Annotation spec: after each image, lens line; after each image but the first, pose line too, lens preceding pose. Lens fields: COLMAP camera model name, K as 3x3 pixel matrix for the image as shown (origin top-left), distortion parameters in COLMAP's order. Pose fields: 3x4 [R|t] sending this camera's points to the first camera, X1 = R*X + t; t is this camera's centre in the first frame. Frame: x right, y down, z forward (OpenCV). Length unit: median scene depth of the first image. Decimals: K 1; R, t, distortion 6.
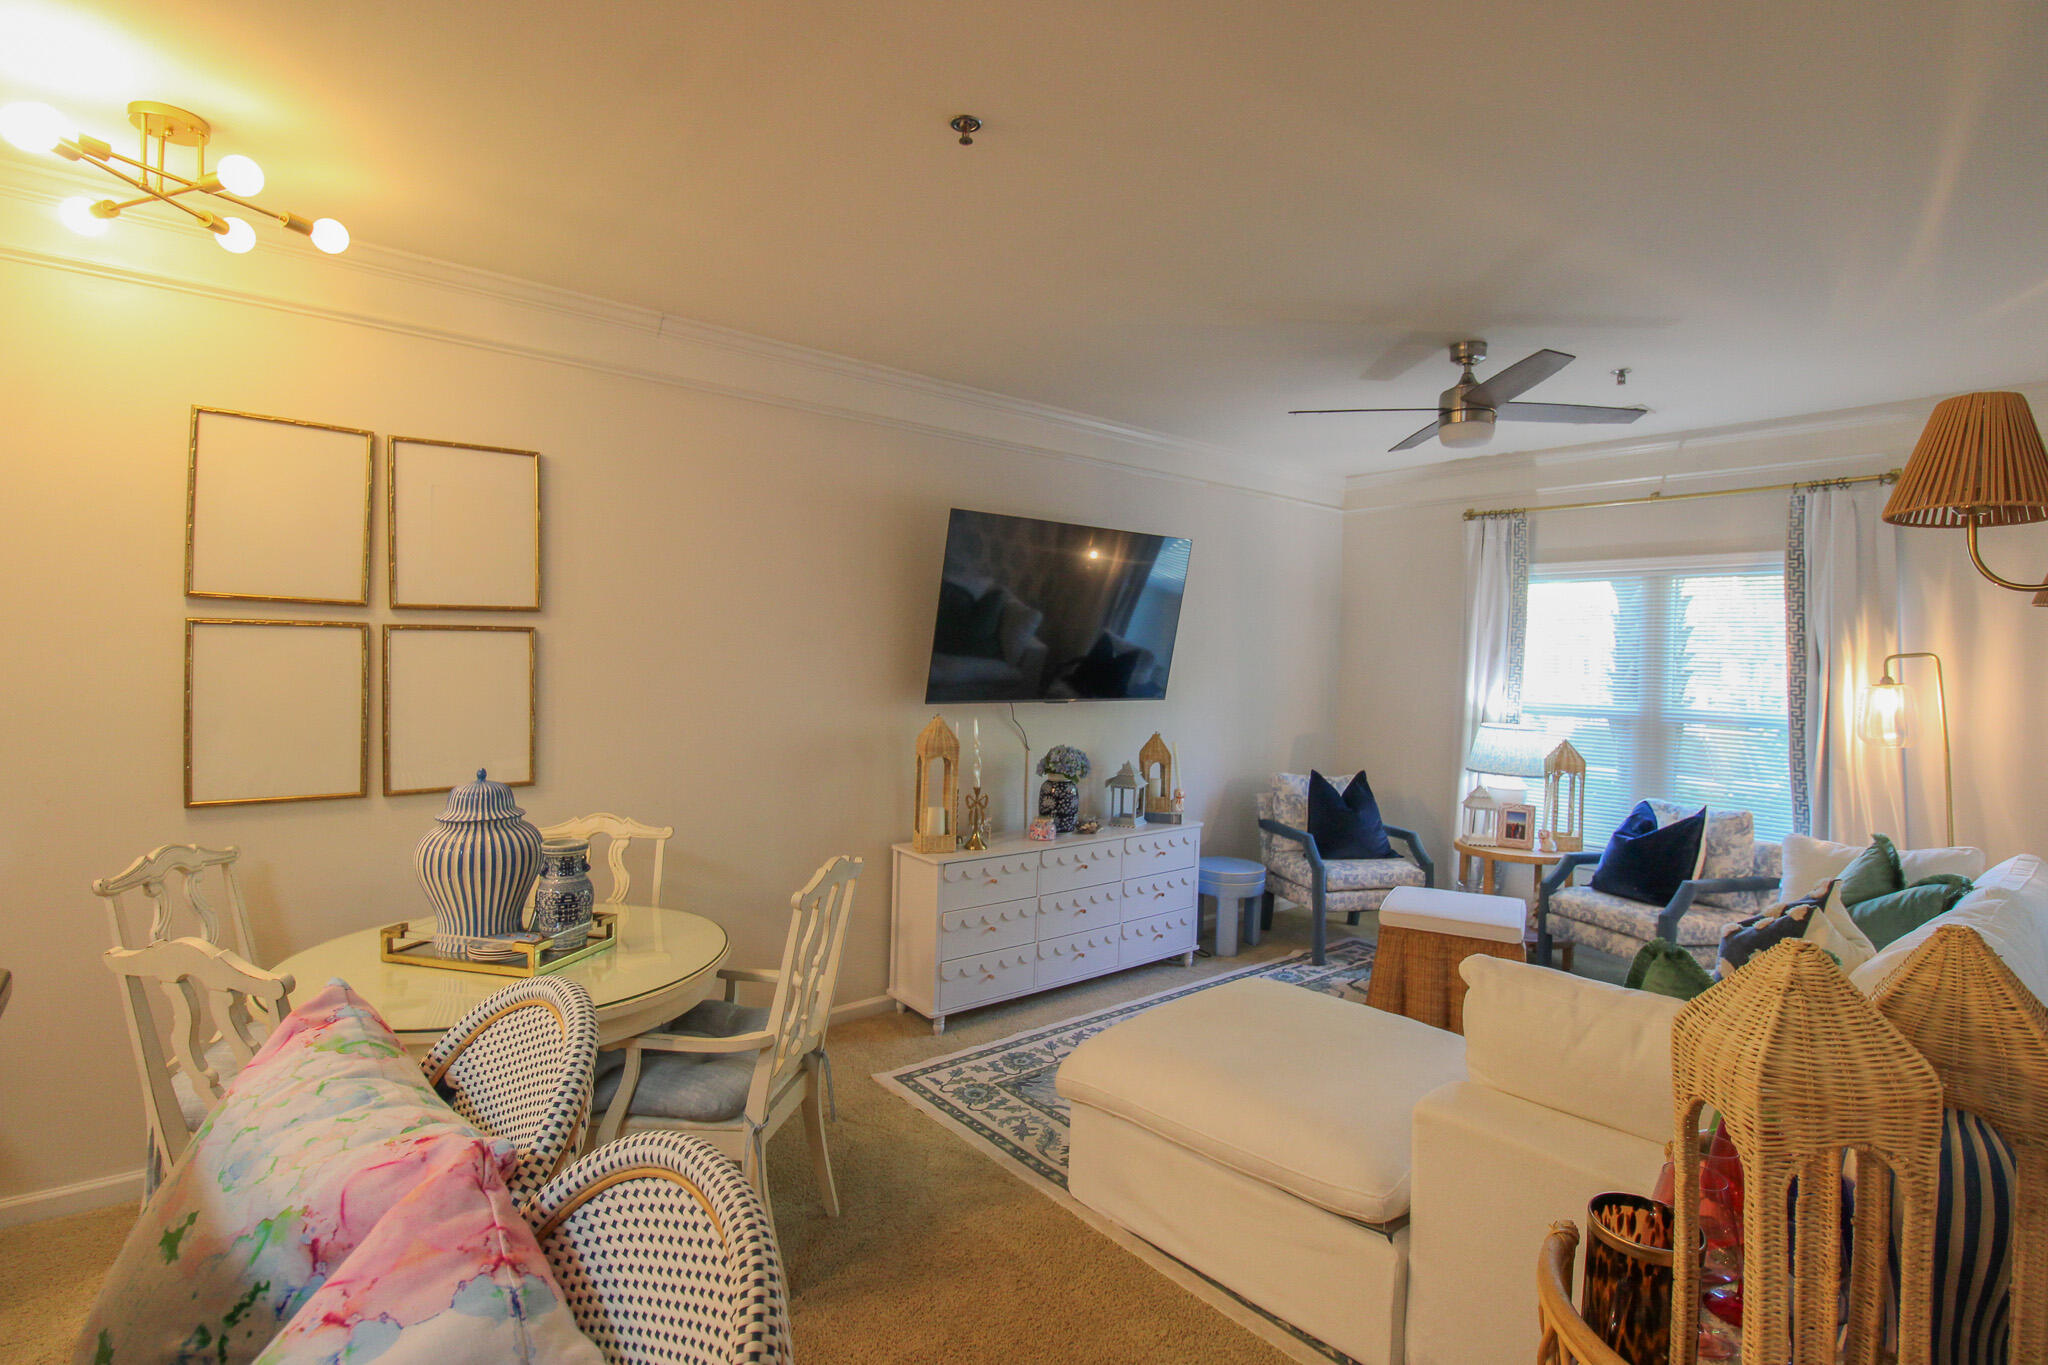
lens RADIAL K [[1024.2, 0, 1021.8], [0, 1024.2, 666.2], [0, 0, 1]] dist [0.001192, -0.018031]
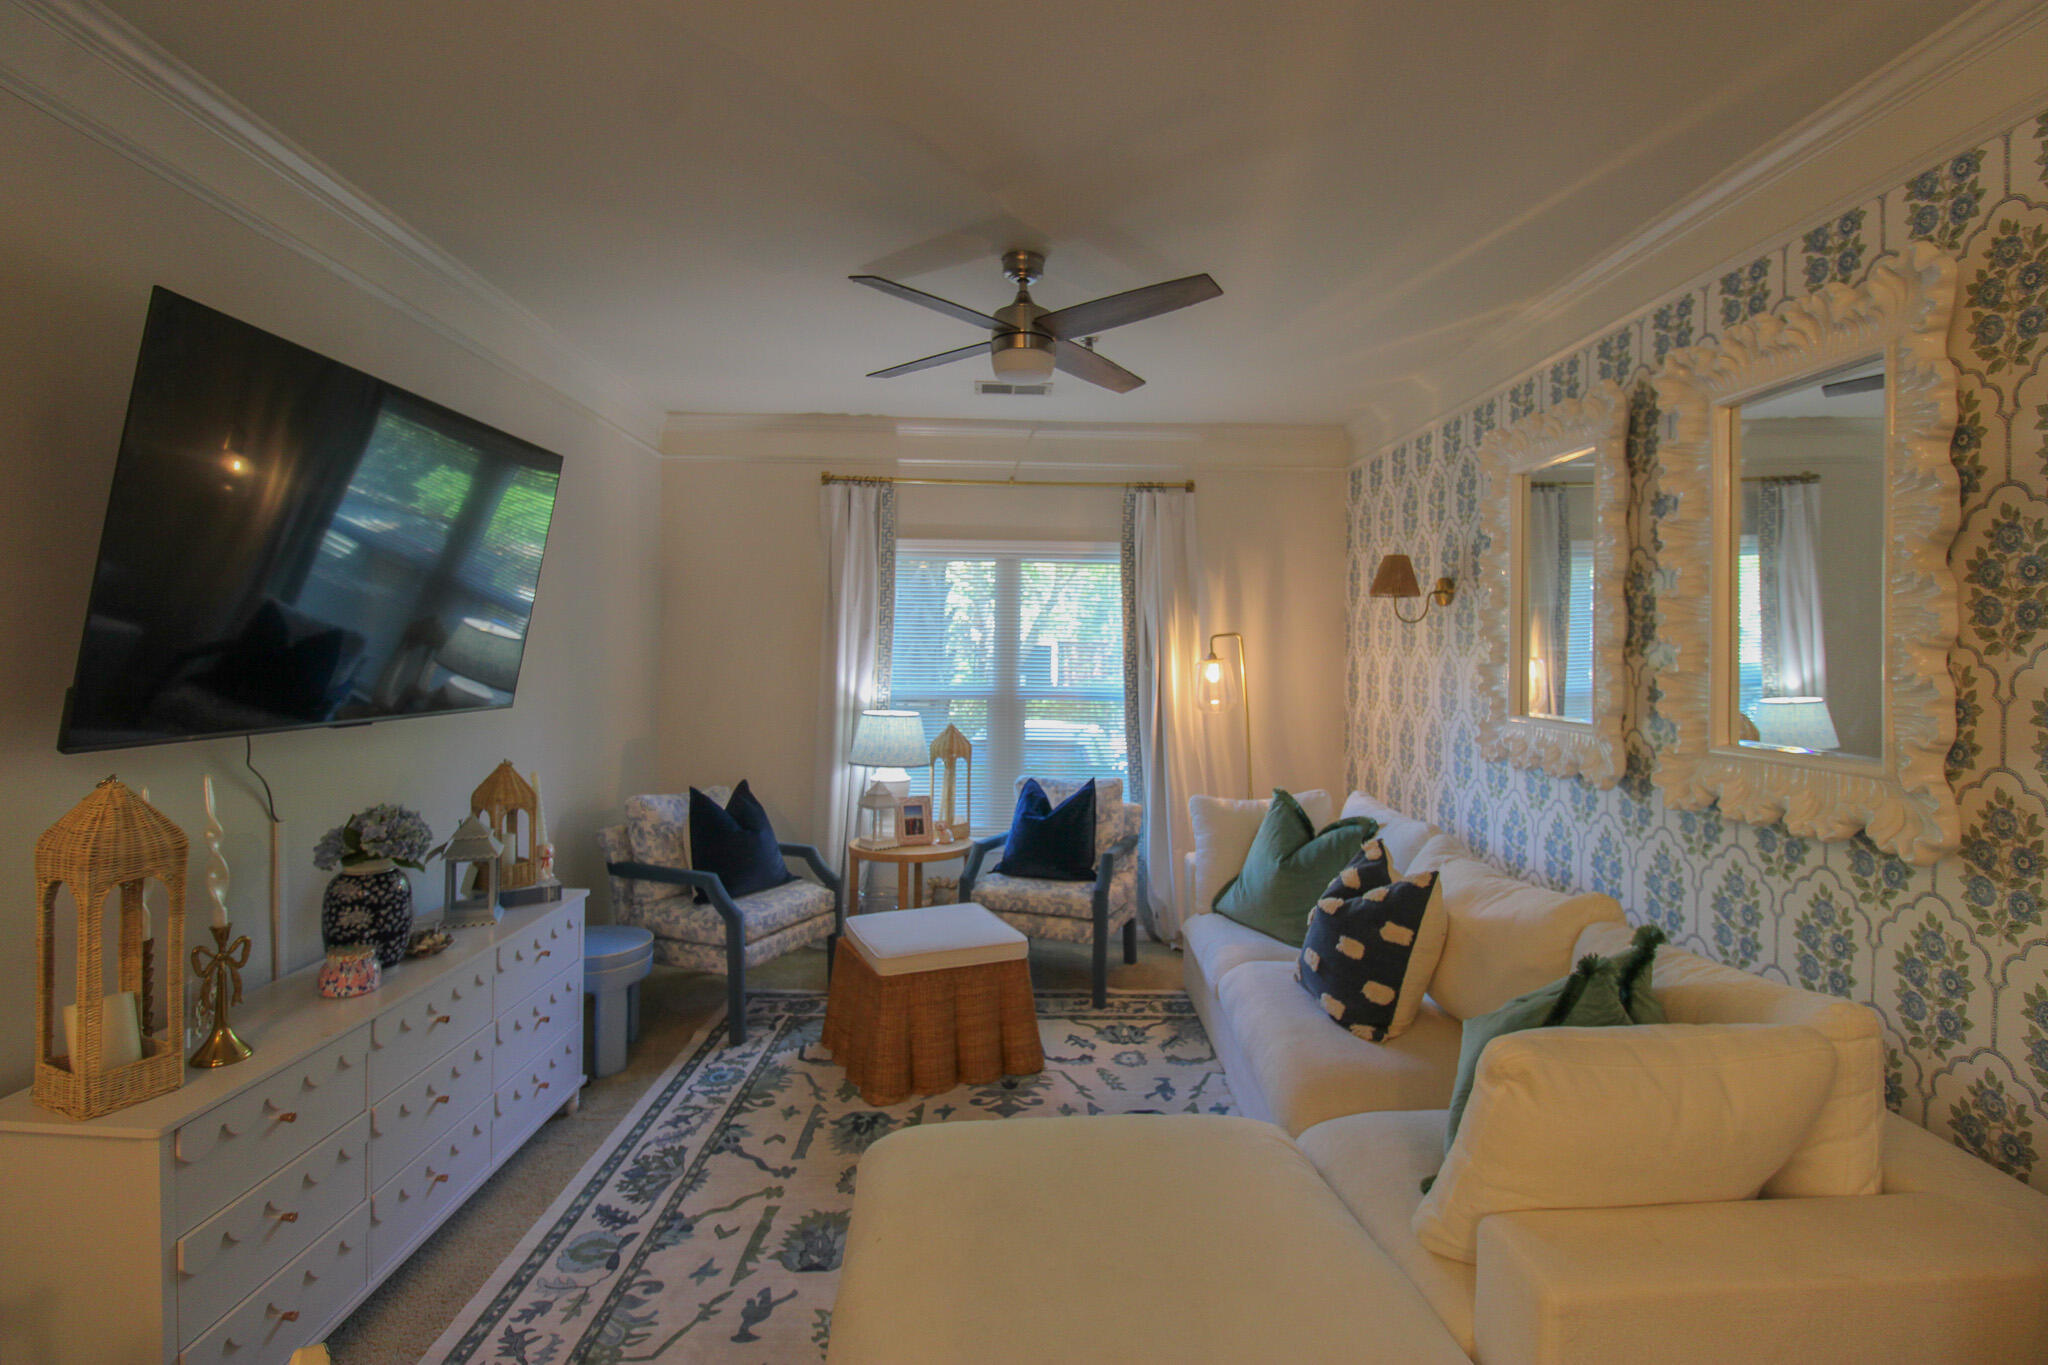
lens RADIAL K [[971.1, 0, 1078.6], [0, 971.1, 668.2], [0, 0, 1]] dist [-0.000431, -0.013631]
pose [[0.597934, -0.027442, 0.801076, -0.135544], [0.011307, 0.999603, 0.025803, -0.002490], [-0.801466, -0.006370, 0.598007, 0.387511]]
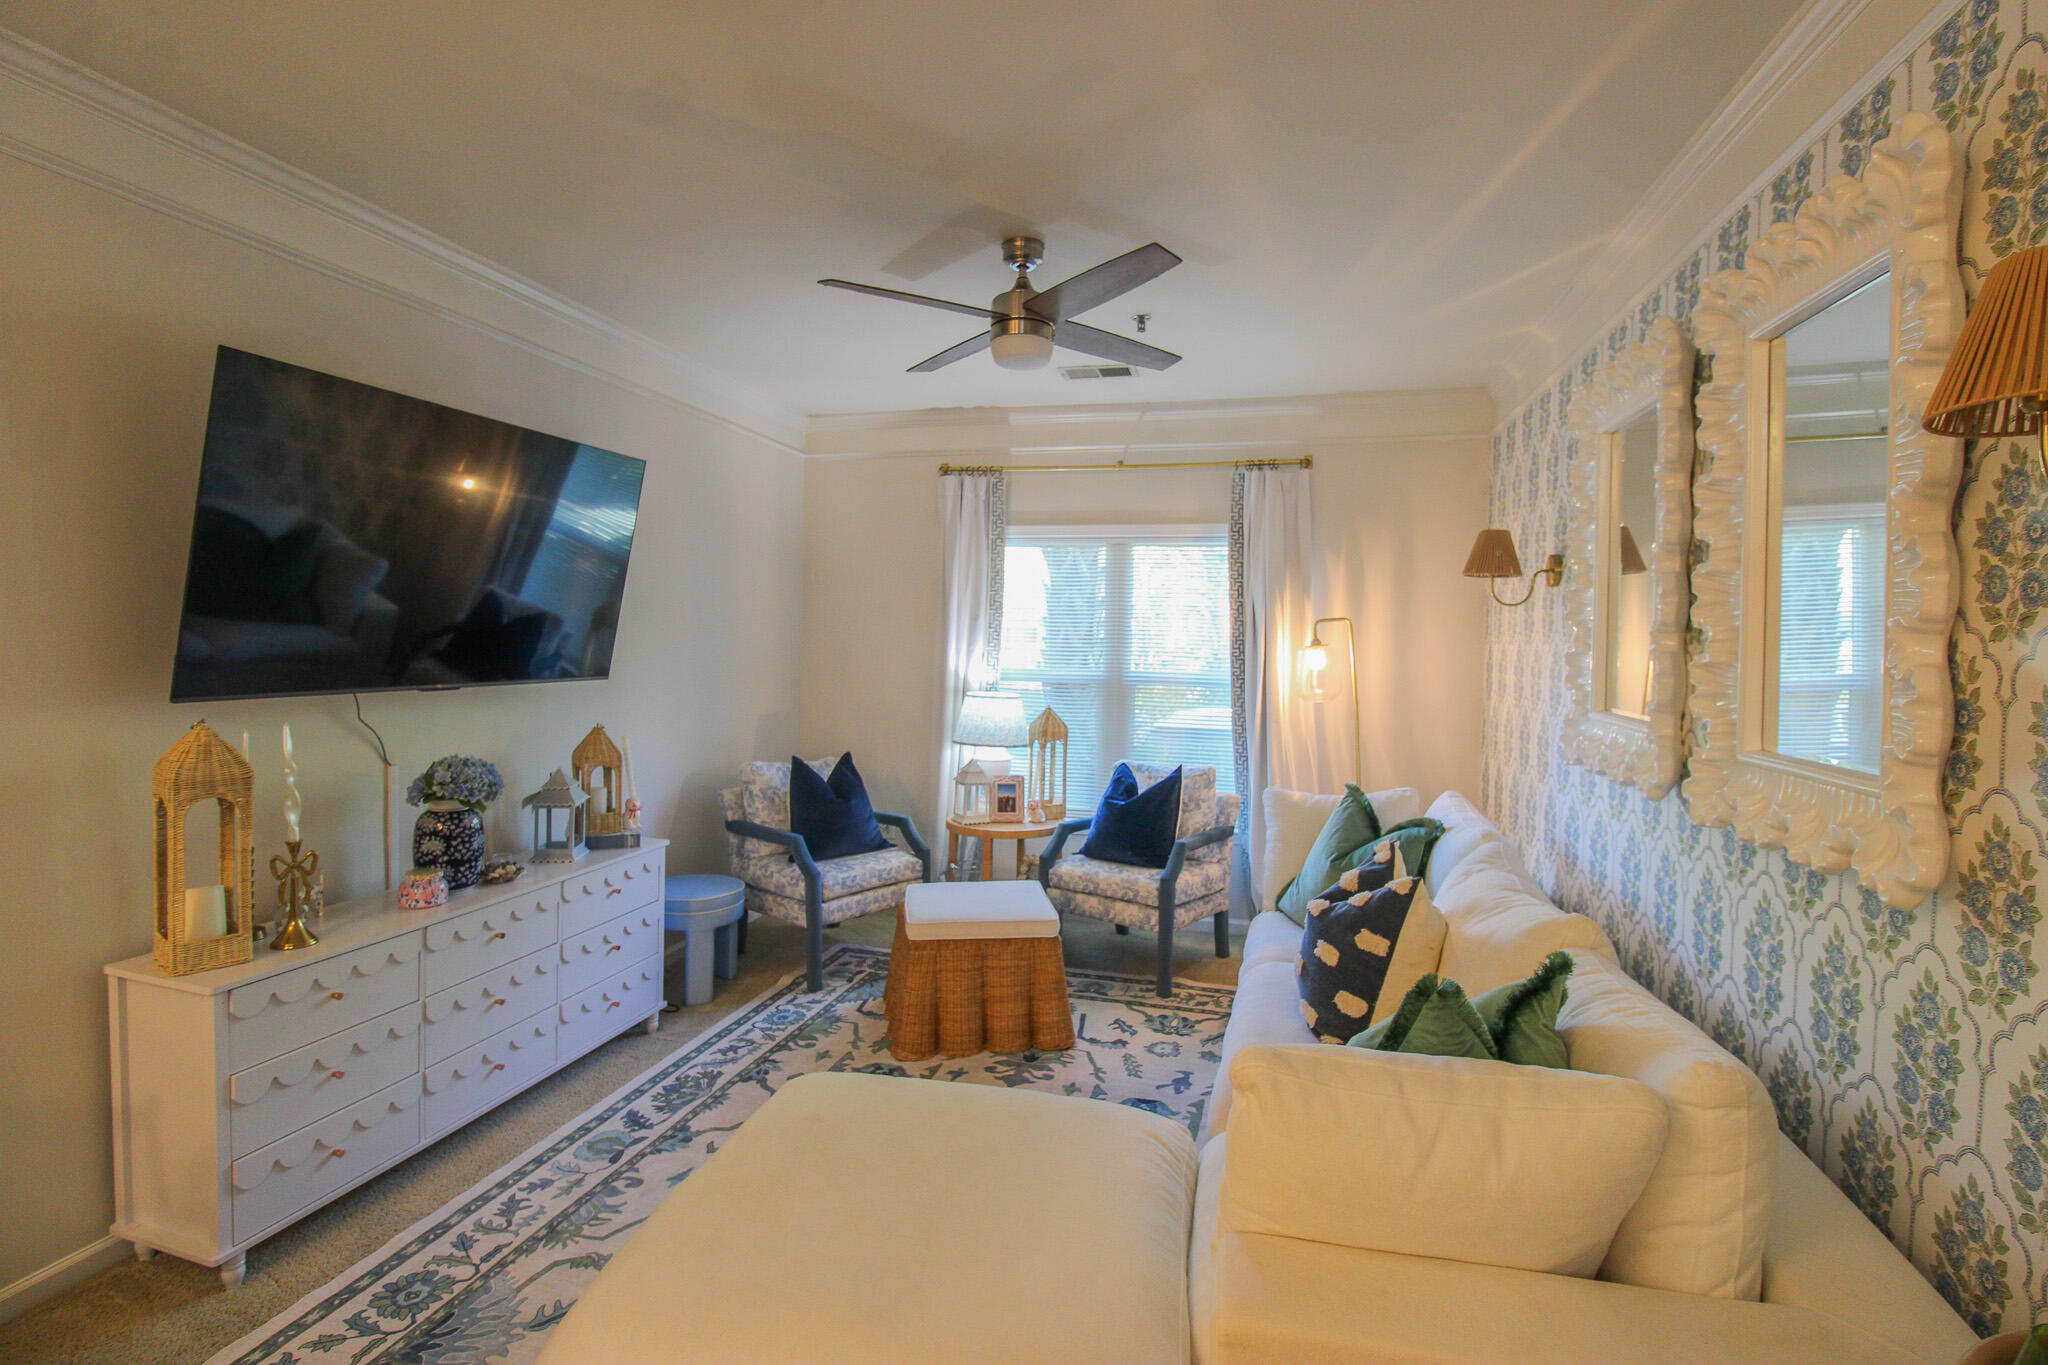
lens RADIAL K [[981.2, 0, 1063.9], [0, 981.2, 672.2], [0, 0, 1]] dist [0.001724, -0.014064]
pose [[0.800760, -0.028854, 0.598290, -0.019555], [0.005923, 0.999172, 0.040260, 0.001784], [-0.598956, -0.028695, 0.800268, 0.259111]]
